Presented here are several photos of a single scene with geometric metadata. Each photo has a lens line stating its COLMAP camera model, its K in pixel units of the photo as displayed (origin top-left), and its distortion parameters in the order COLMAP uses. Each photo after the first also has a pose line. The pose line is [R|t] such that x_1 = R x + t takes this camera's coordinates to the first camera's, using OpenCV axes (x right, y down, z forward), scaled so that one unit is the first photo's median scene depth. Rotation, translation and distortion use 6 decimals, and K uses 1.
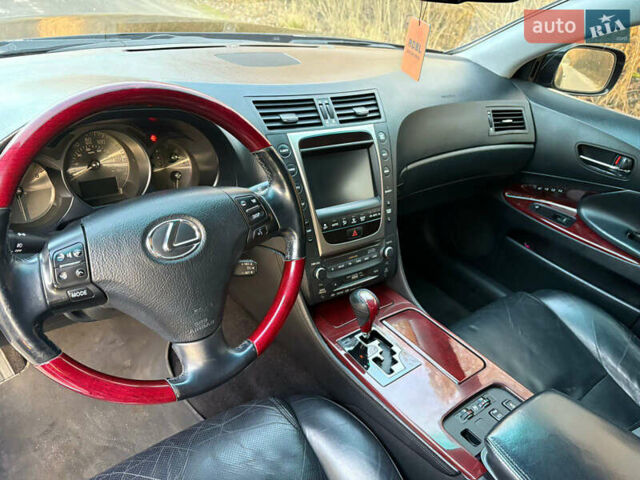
lens RADIAL K [[483.5, 0, 320.0], [0, 483.5, 240.0], [0, 0, 1]] dist [0.030467, -0.001319]
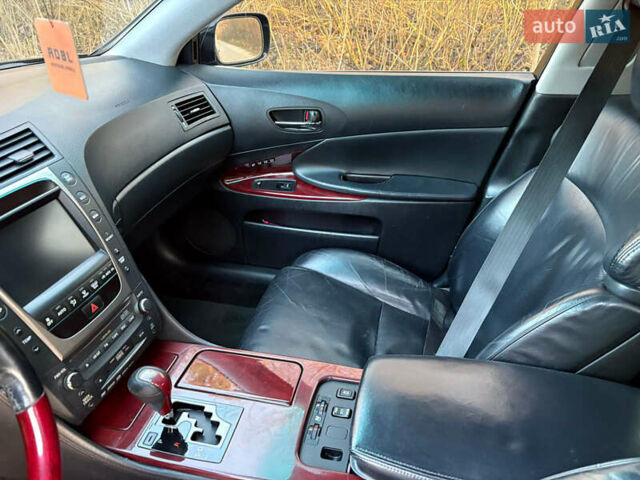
lens RADIAL K [[486.7, 0, 310.3], [0, 486.7, 242.5], [0, 0, 1]] dist [0.039273, -0.000002]
pose [[0.772749, -0.423114, 0.473110, 0.012373], [0.416383, 0.900519, 0.125263, -0.056567], [-0.479045, 0.100198, 0.872053, 0.143110]]
